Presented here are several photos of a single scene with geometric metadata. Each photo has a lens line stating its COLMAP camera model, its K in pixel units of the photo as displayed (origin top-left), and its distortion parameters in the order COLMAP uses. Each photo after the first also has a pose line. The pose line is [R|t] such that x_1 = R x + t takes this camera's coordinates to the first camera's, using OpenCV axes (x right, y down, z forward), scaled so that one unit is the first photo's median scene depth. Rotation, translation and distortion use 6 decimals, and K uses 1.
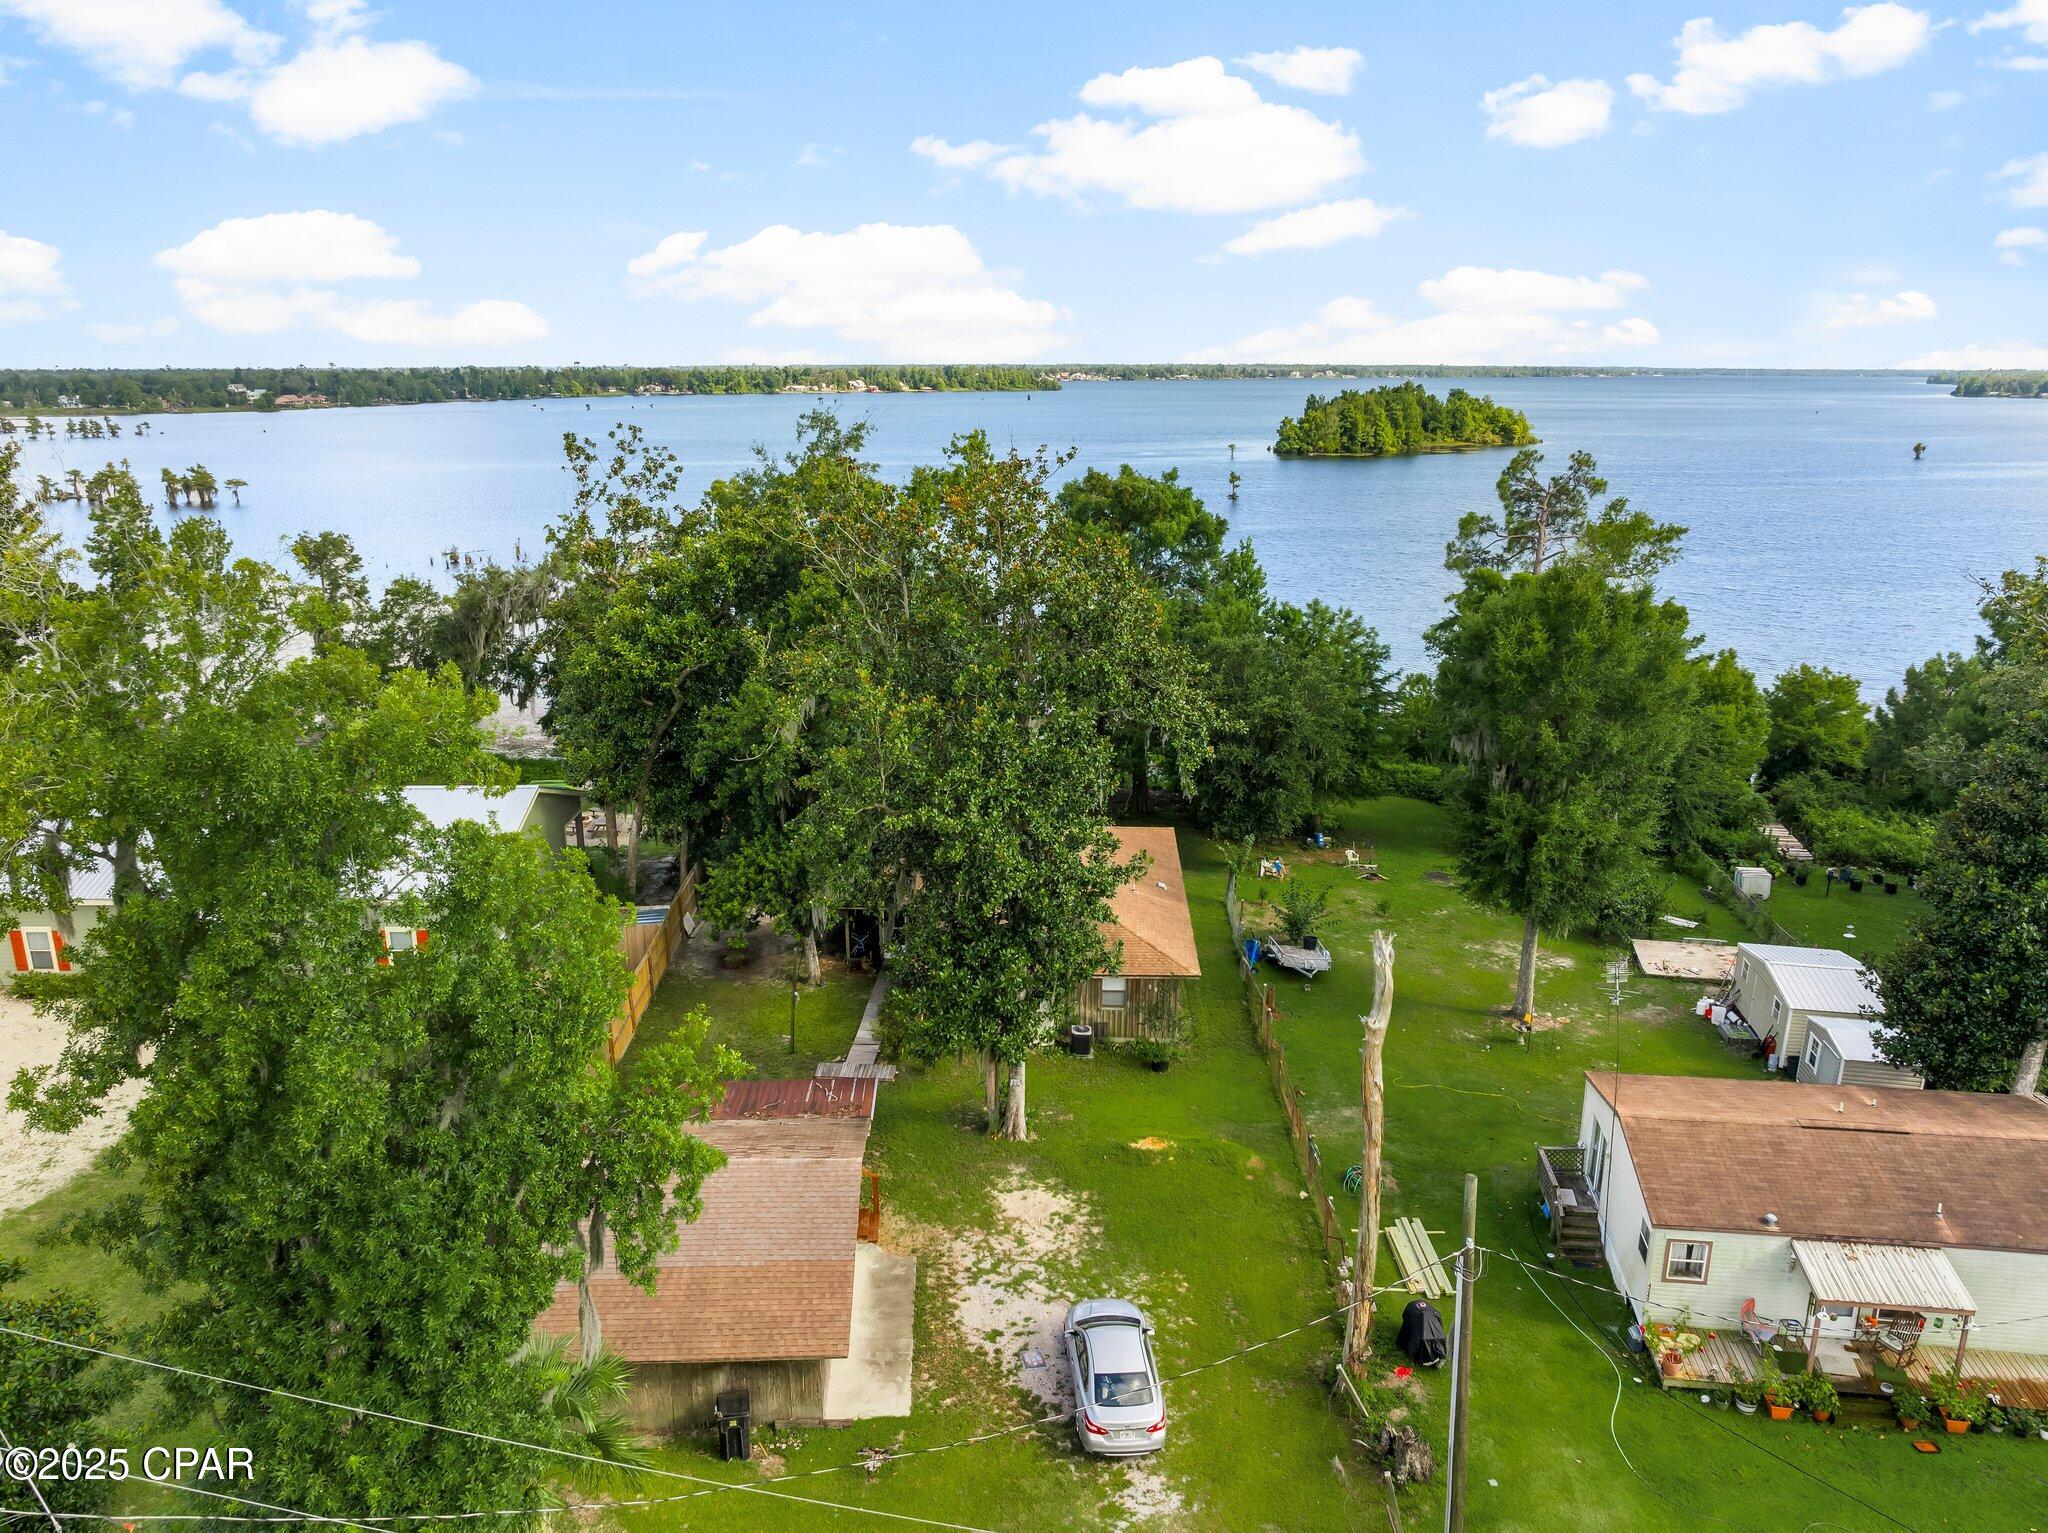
lens RADIAL K [[1447.4, 0, 1021.6], [0, 1447.4, 755.1], [0, 0, 1]] dist [-0.025502, -0.007282]
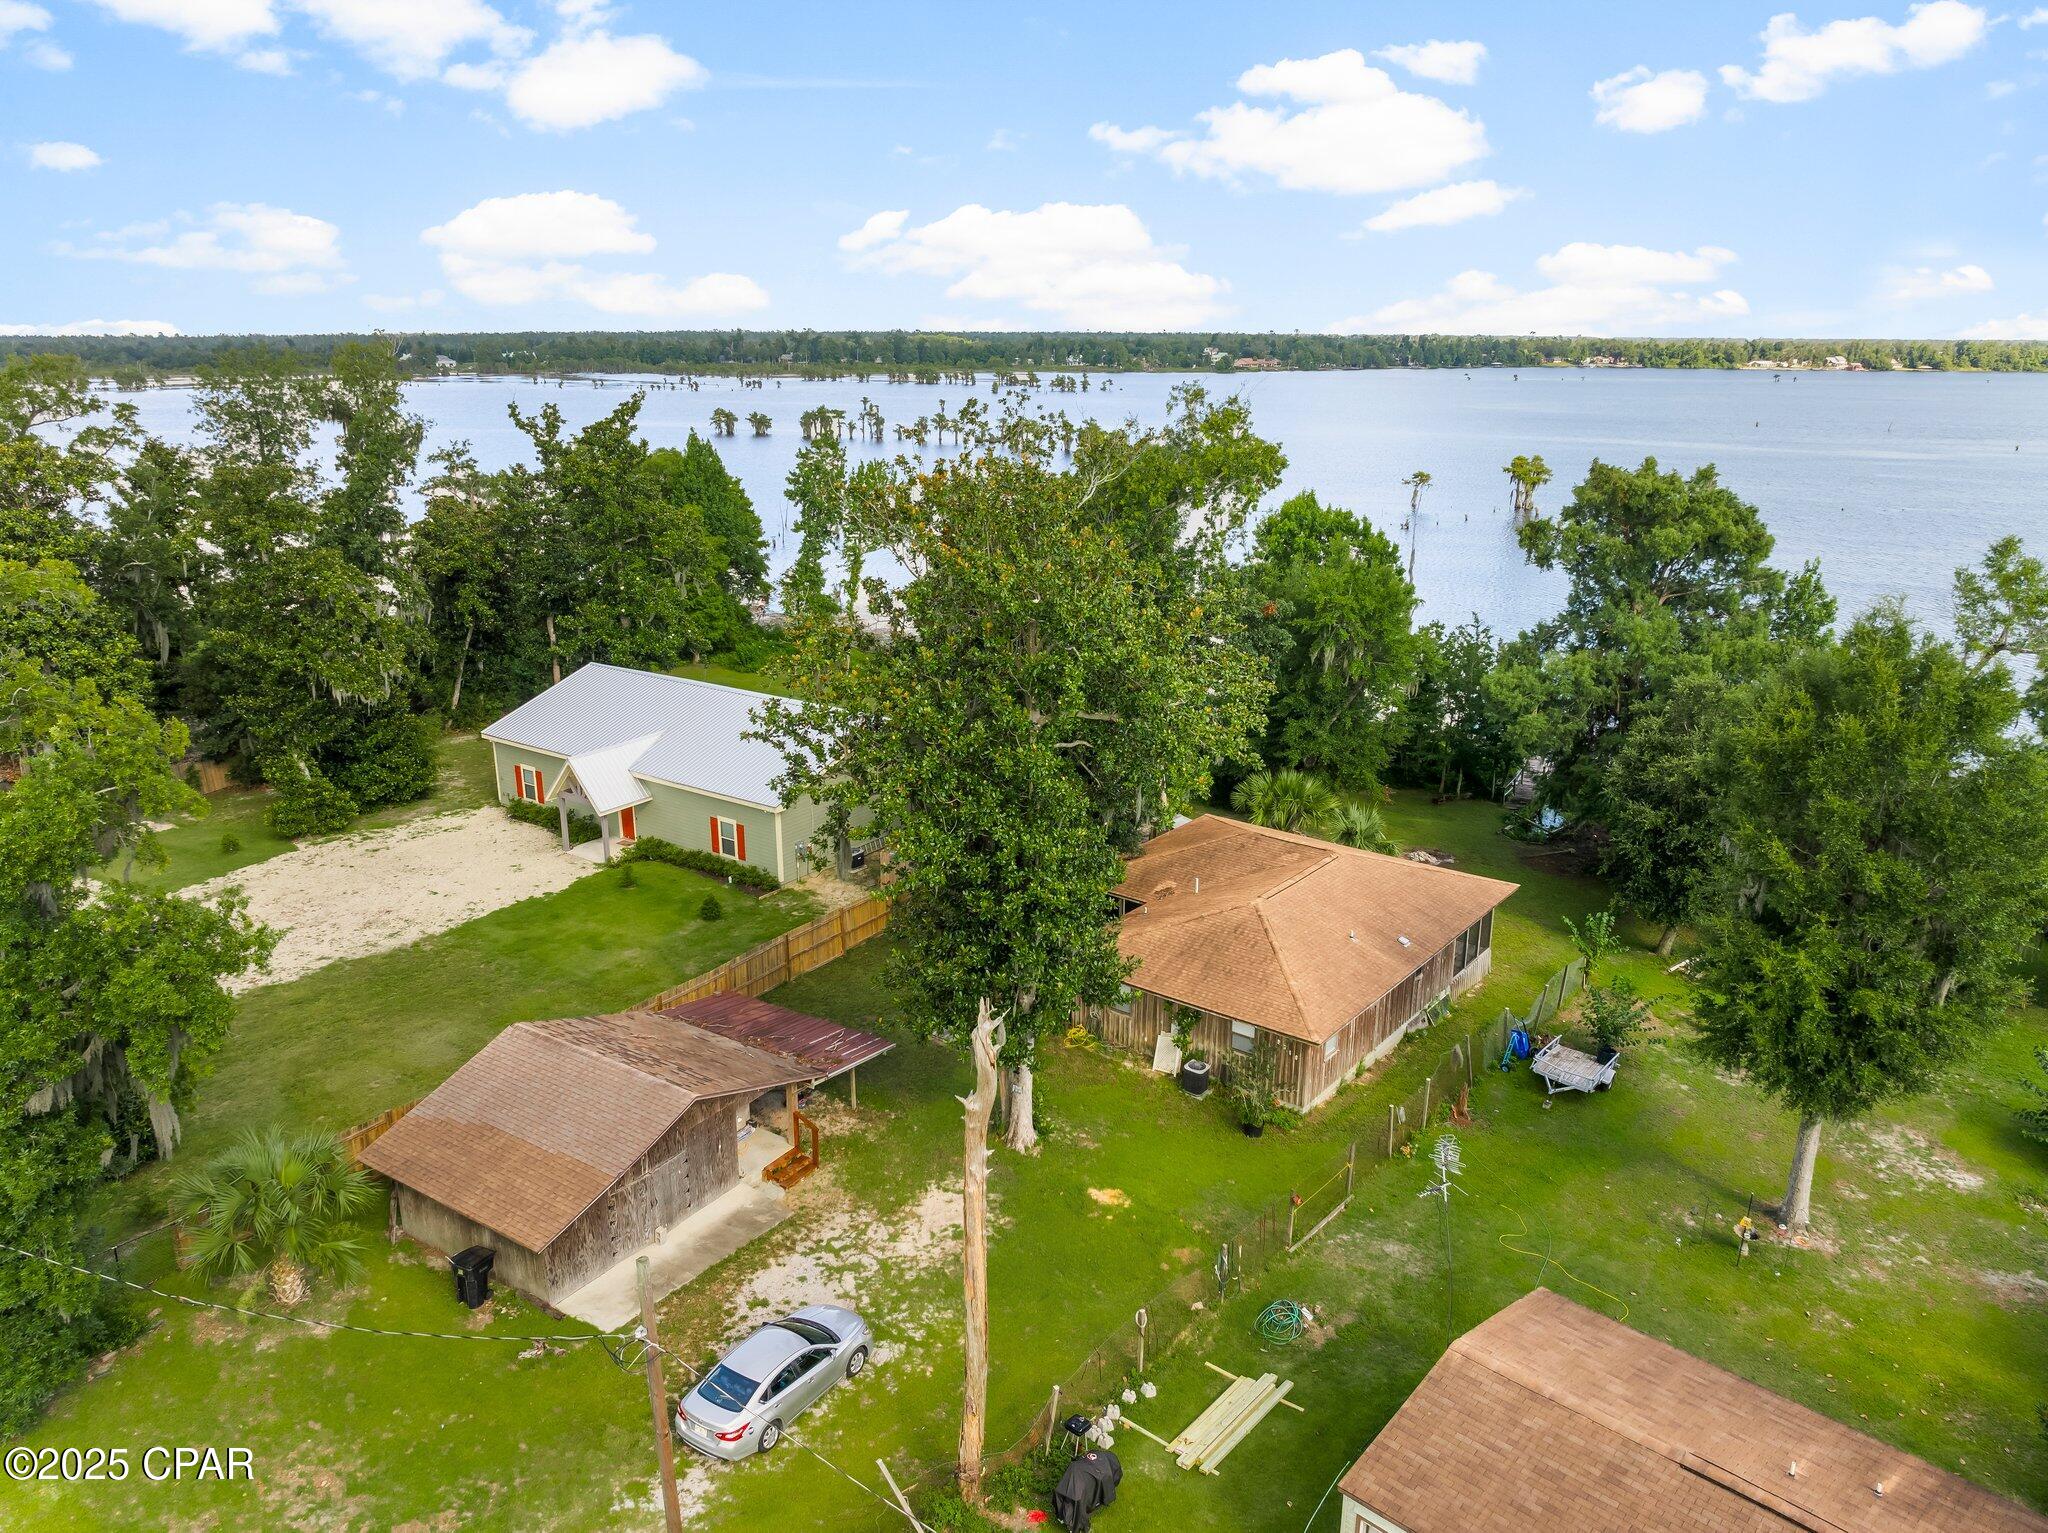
lens RADIAL K [[1434.6, 0, 1024.1], [0, 1434.6, 782.6], [0, 0, 1]] dist [-0.019907, 0.003522]
pose [[0.818838, 0.176669, -0.546161, 0.495454], [-0.154894, 0.984170, 0.086128, -0.057962], [0.552731, 0.014072, 0.833241, 0.211882]]
